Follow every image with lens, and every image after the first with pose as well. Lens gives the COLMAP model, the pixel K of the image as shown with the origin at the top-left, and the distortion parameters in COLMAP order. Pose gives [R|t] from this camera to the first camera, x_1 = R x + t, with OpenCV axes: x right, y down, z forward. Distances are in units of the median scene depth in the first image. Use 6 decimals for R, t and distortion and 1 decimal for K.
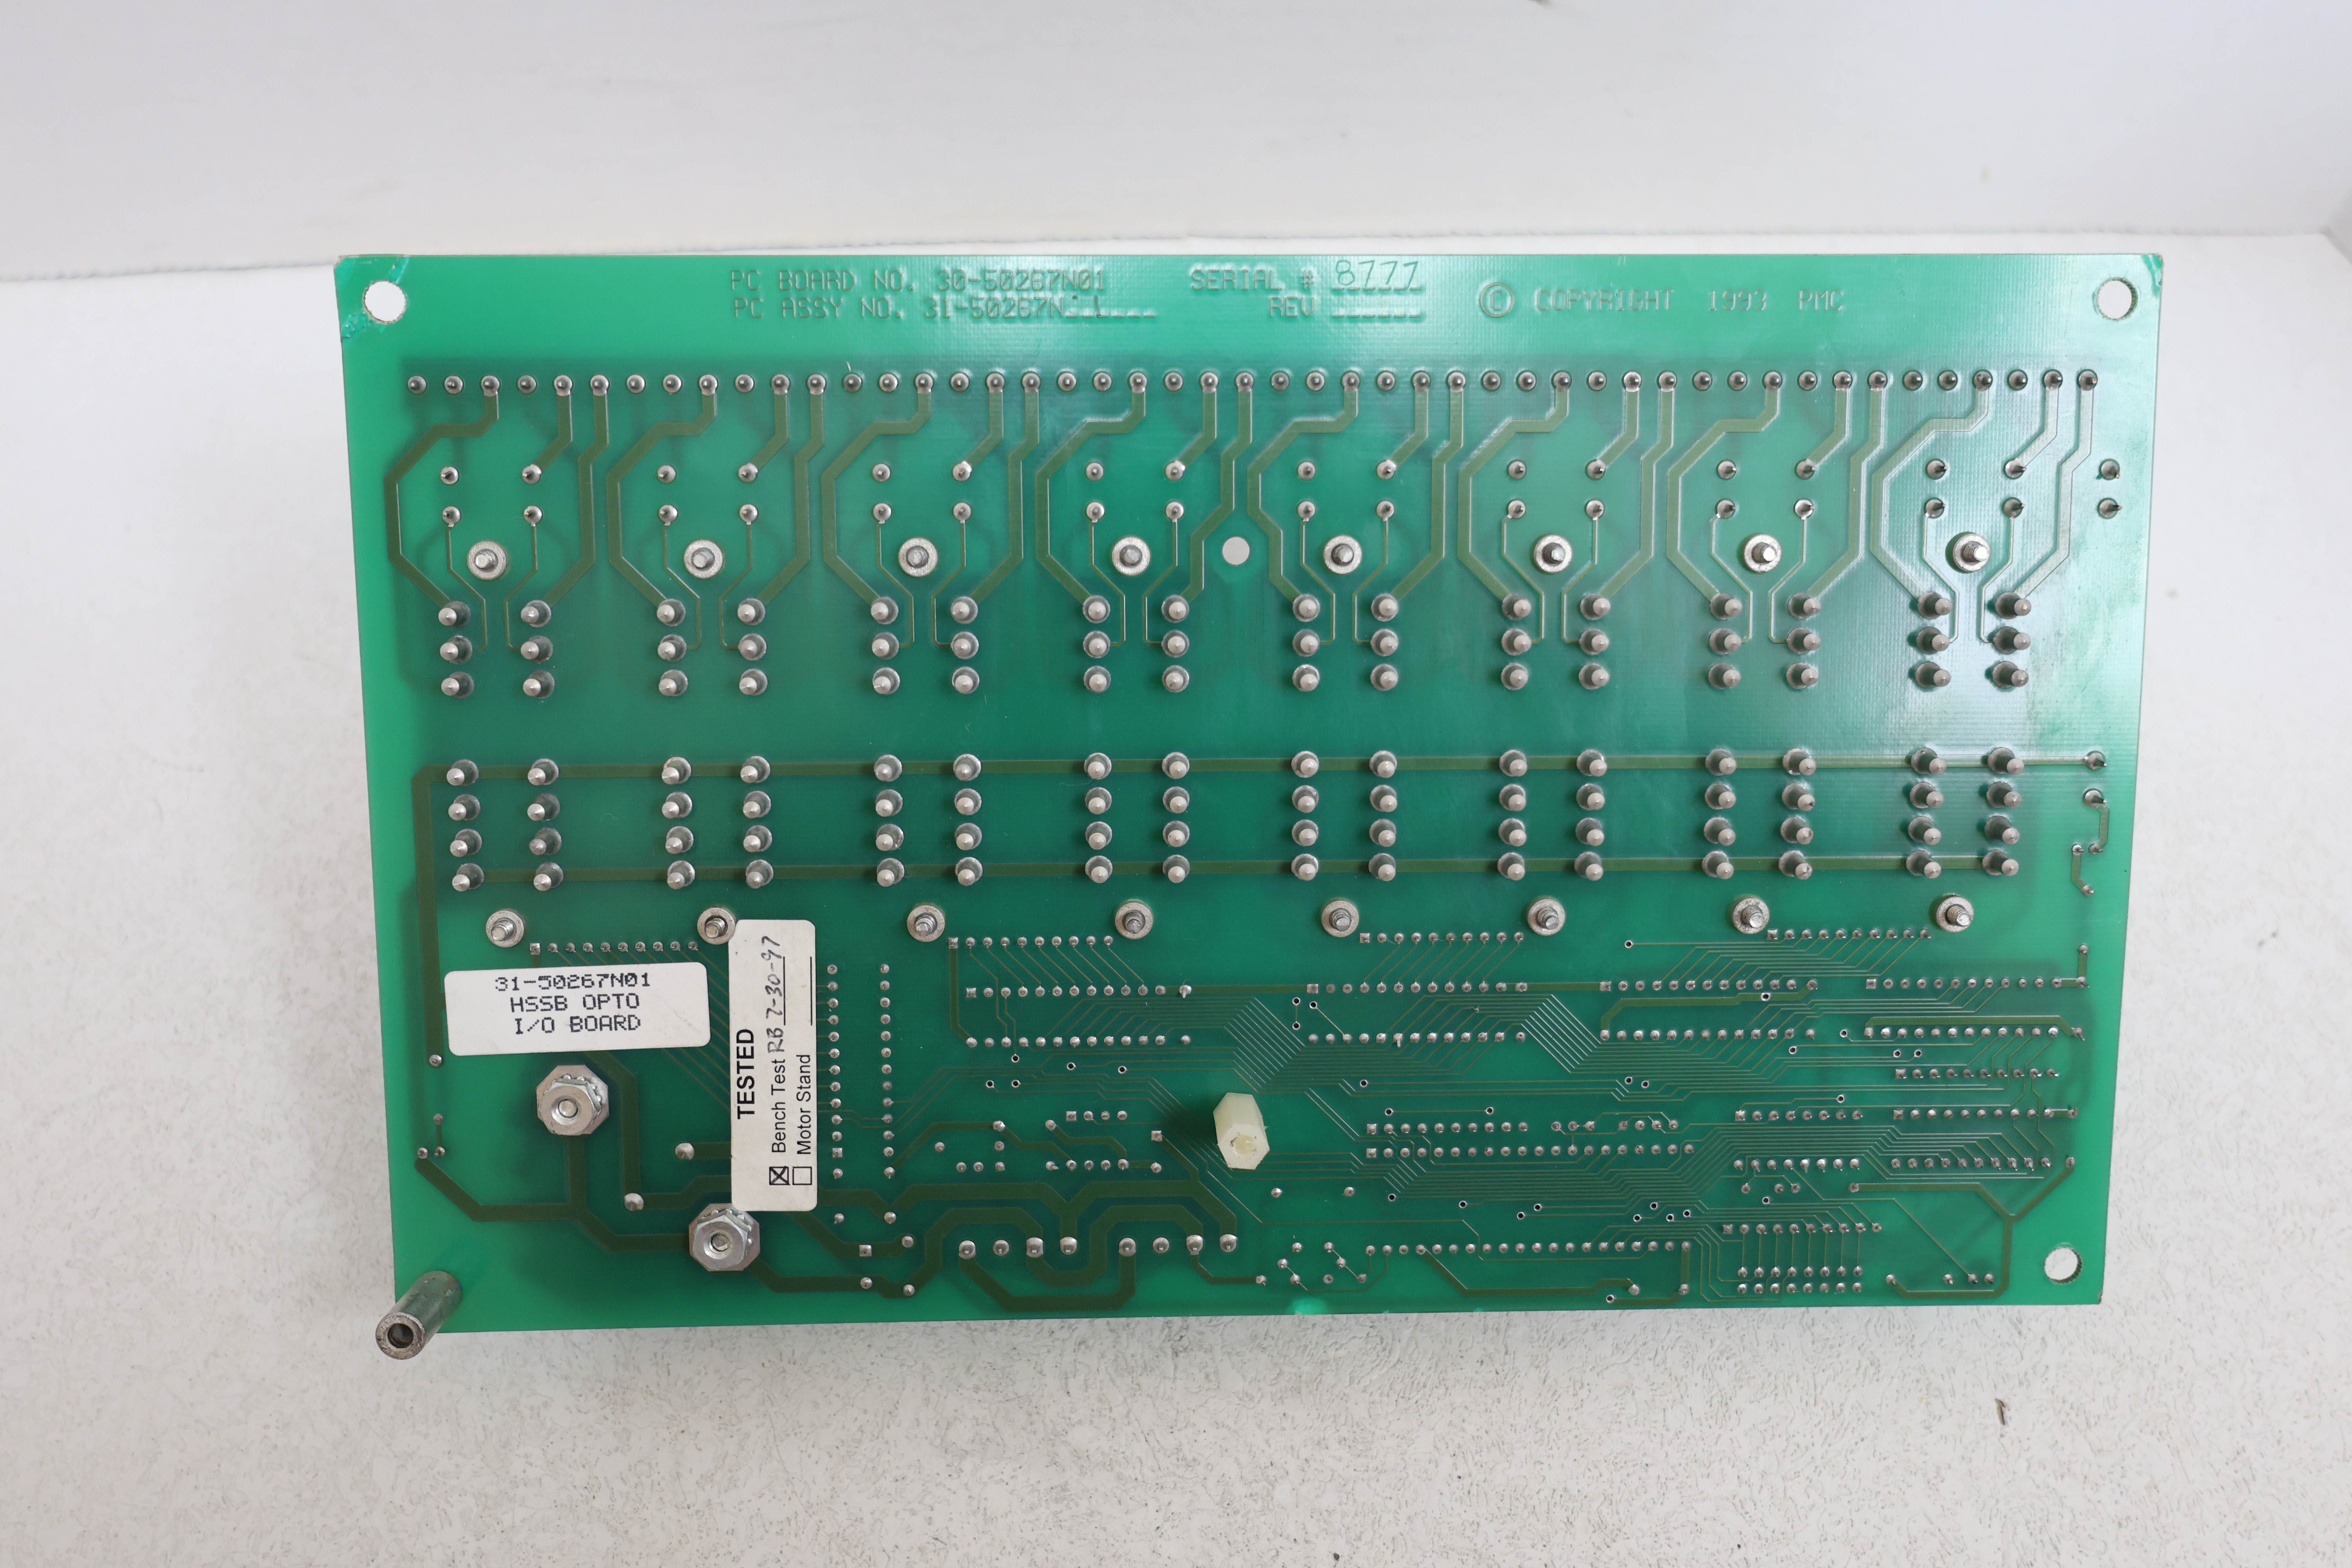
lens RADIAL K [[2102.1, 0, 1176.0], [0, 2102.1, 784.0], [0, 0, 1]] dist [-0.003691, 0.018023]
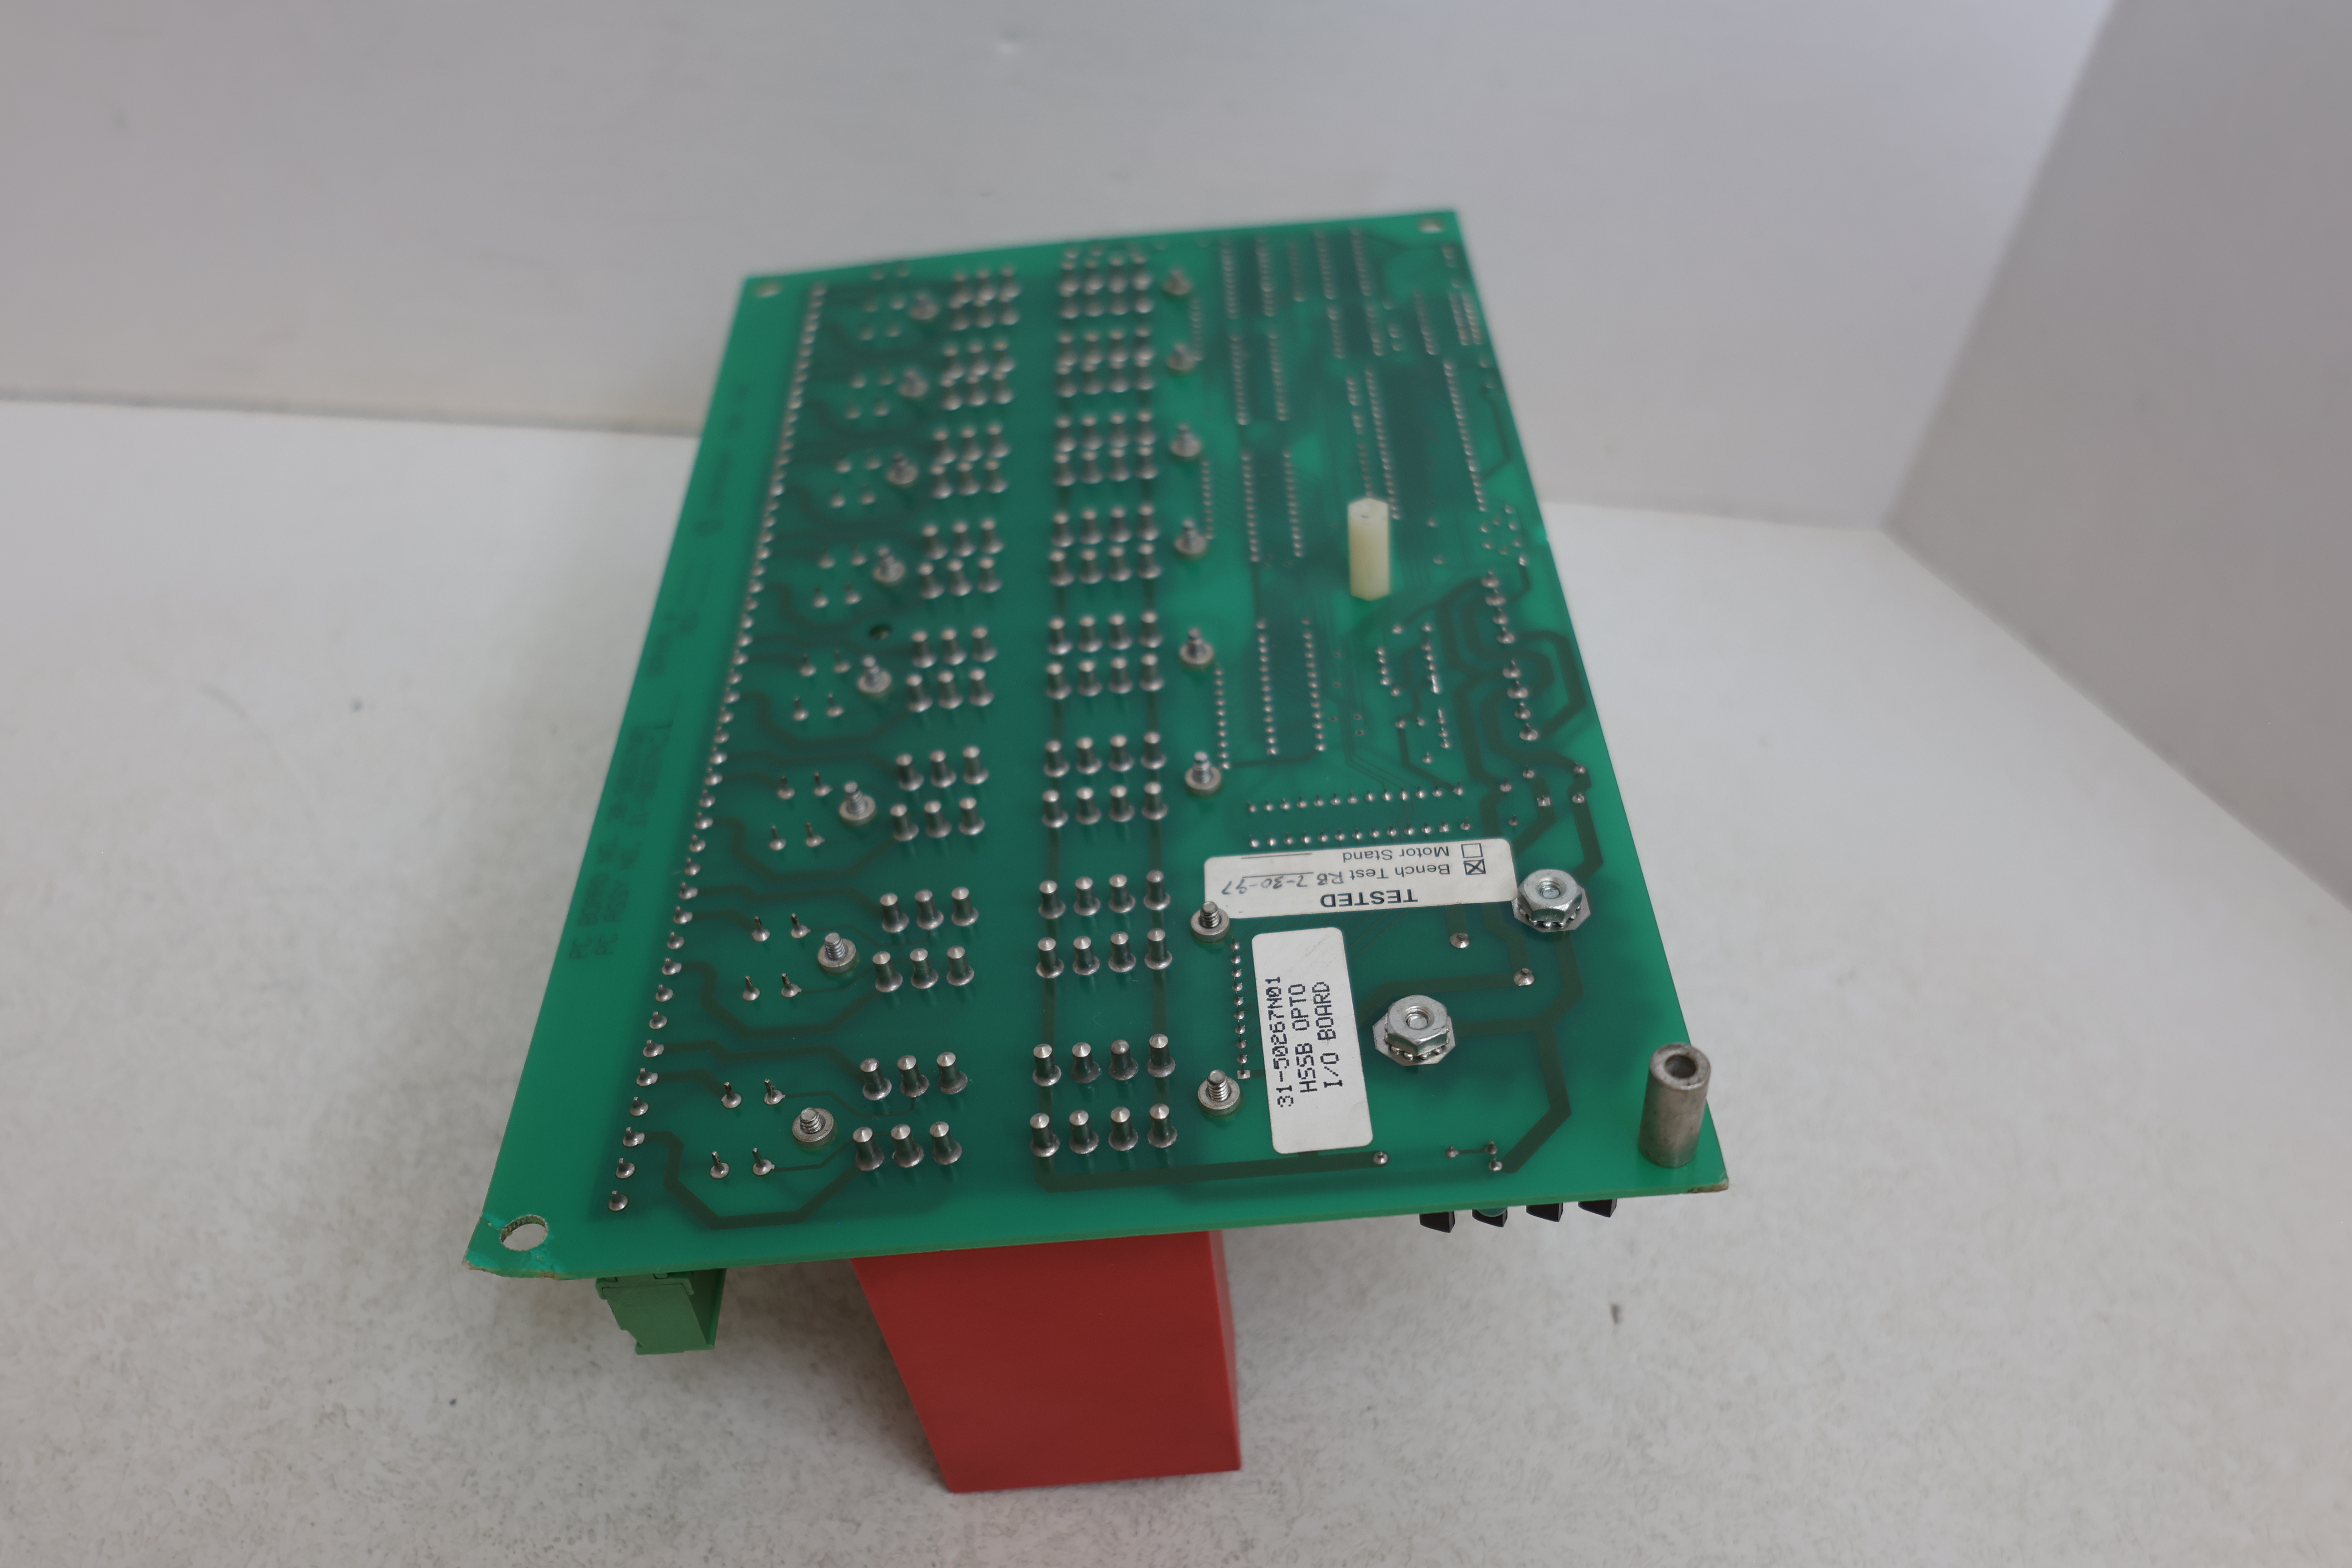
lens RADIAL K [[1961.1, 0, 1176.0], [0, 1961.1, 784.0], [0, 0, 1]] dist [0.014983, 0.006832]
pose [[-0.021913, -0.703755, 0.710105, -0.816540], [0.973834, -0.175728, -0.144105, 0.193824], [0.226200, 0.688366, 0.689192, 0.331151]]
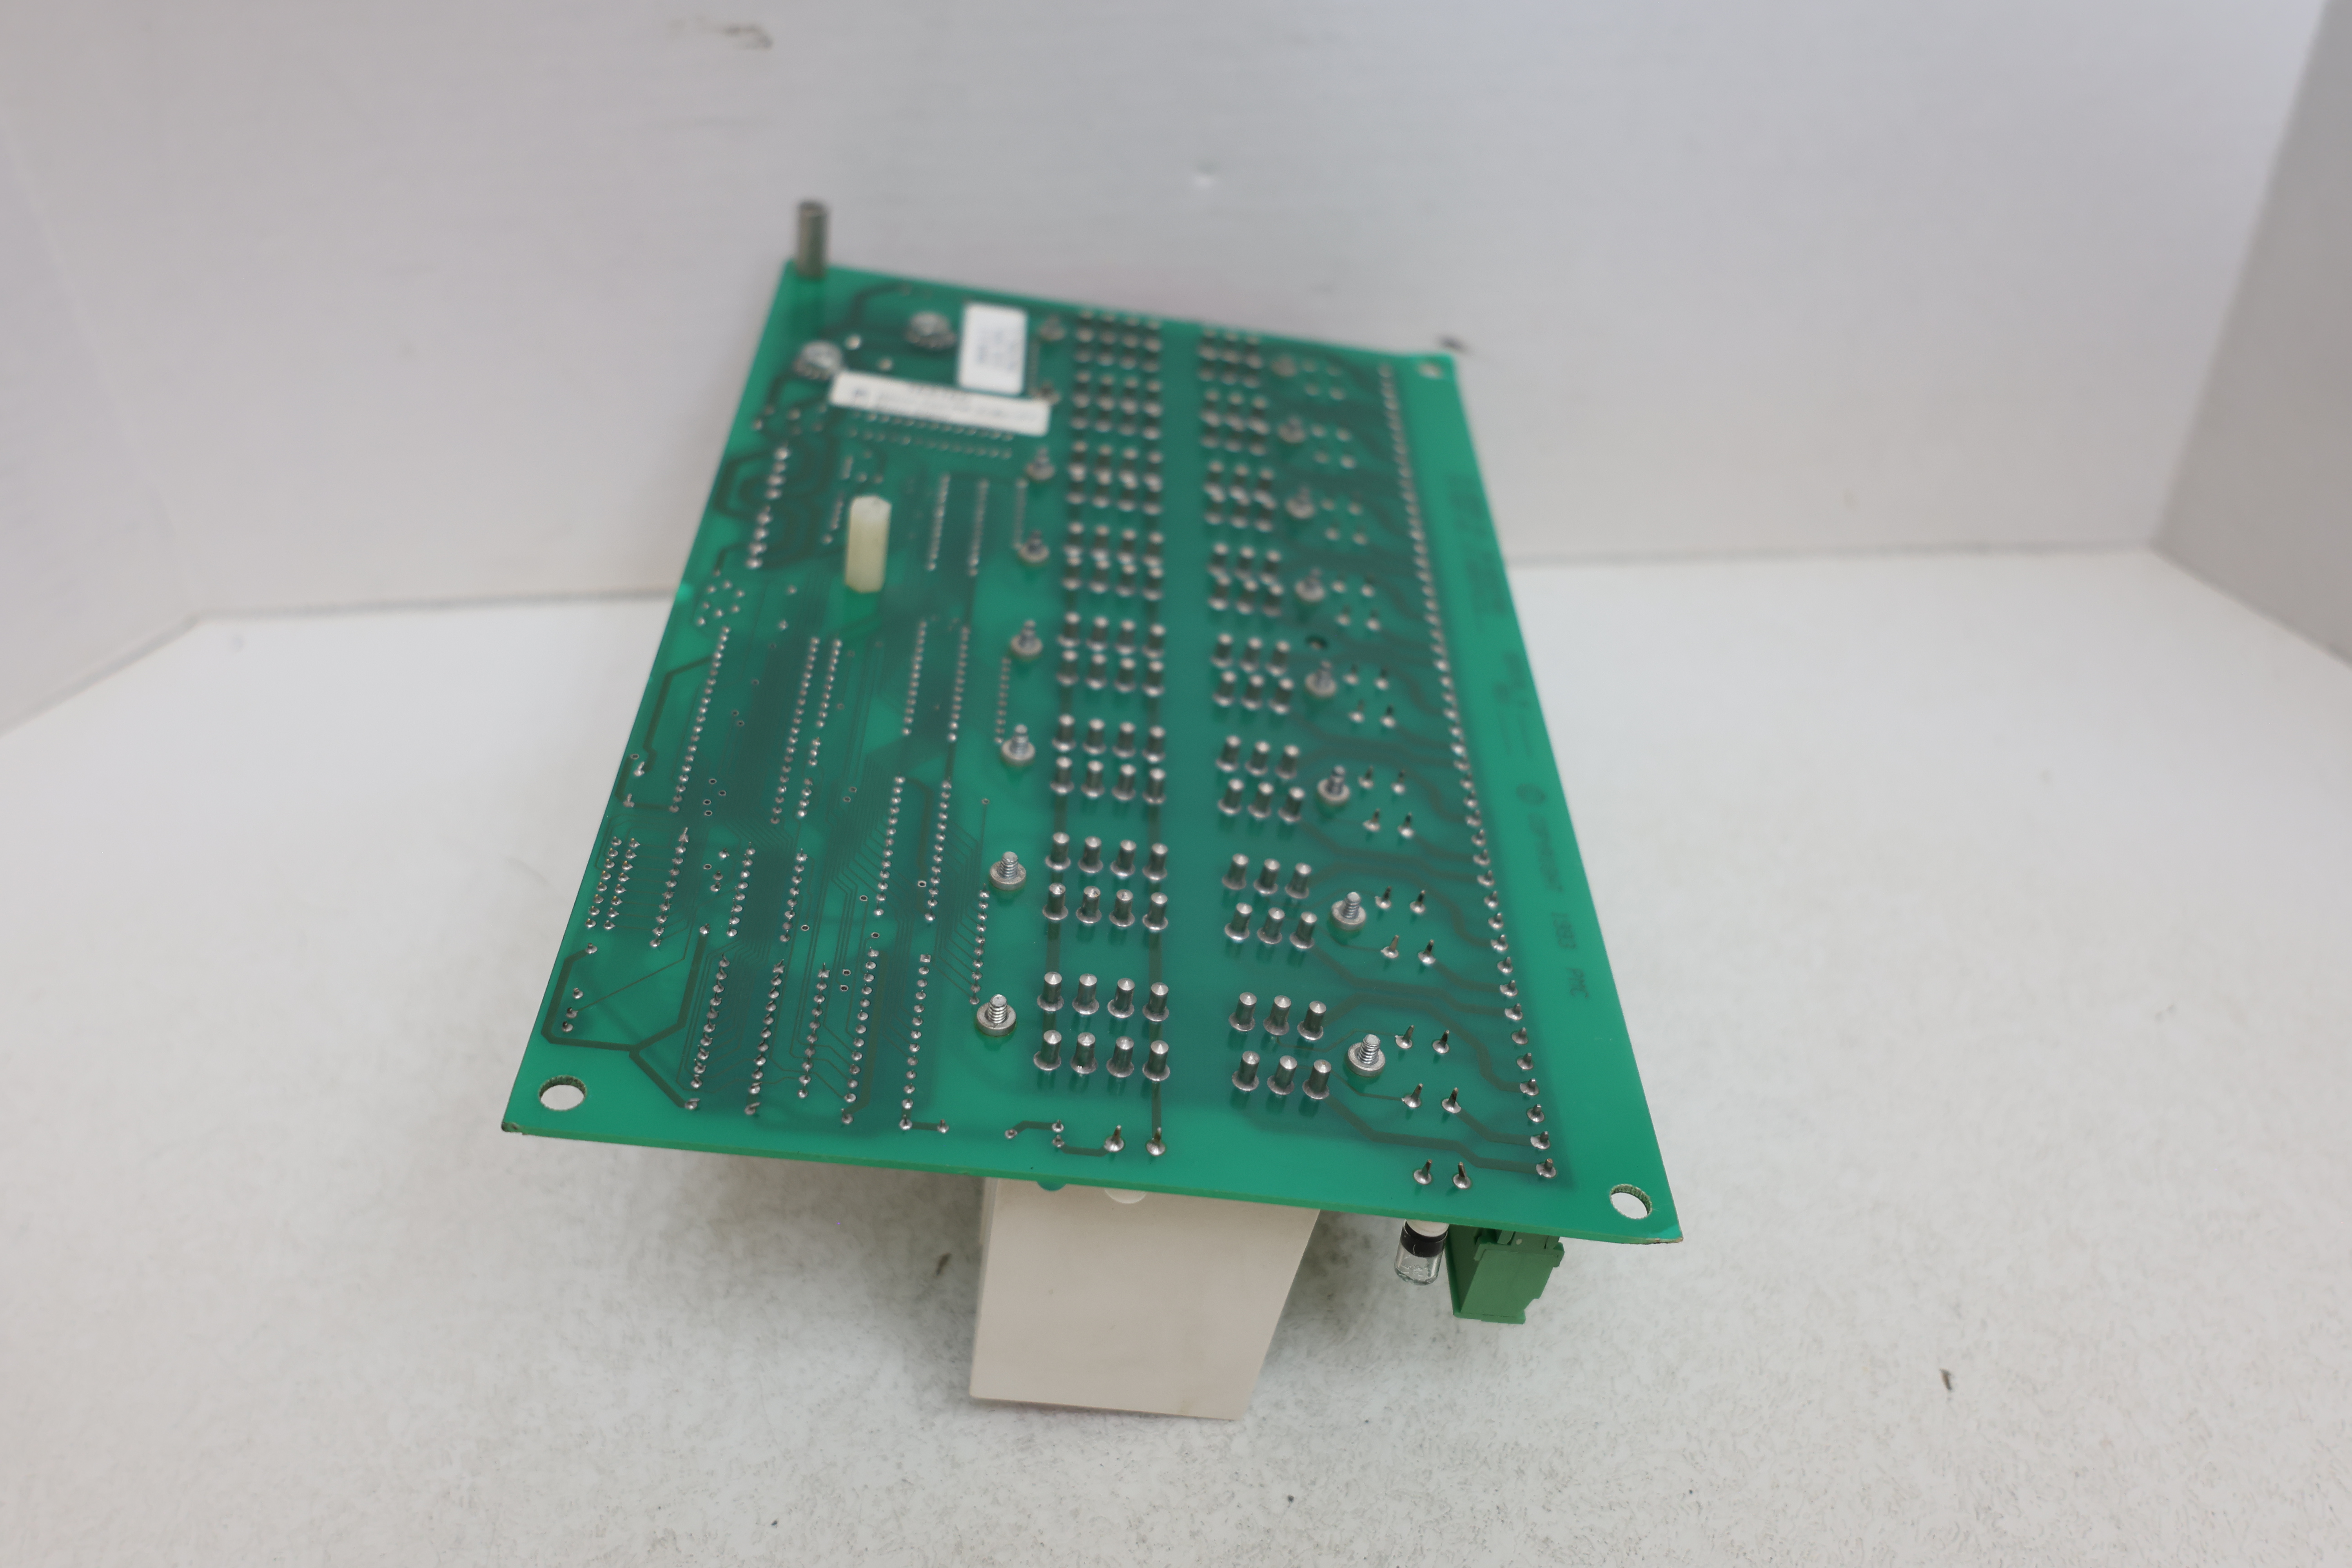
lens RADIAL K [[1961.1, 0, 1176.0], [0, 1961.1, 784.0], [0, 0, 1]] dist [0.014983, 0.006832]
pose [[0.016670, 0.598267, -0.801124, 1.039906], [-0.953802, -0.230866, -0.192254, 0.181269], [-0.299972, 0.767318, 0.566780, 0.406441]]
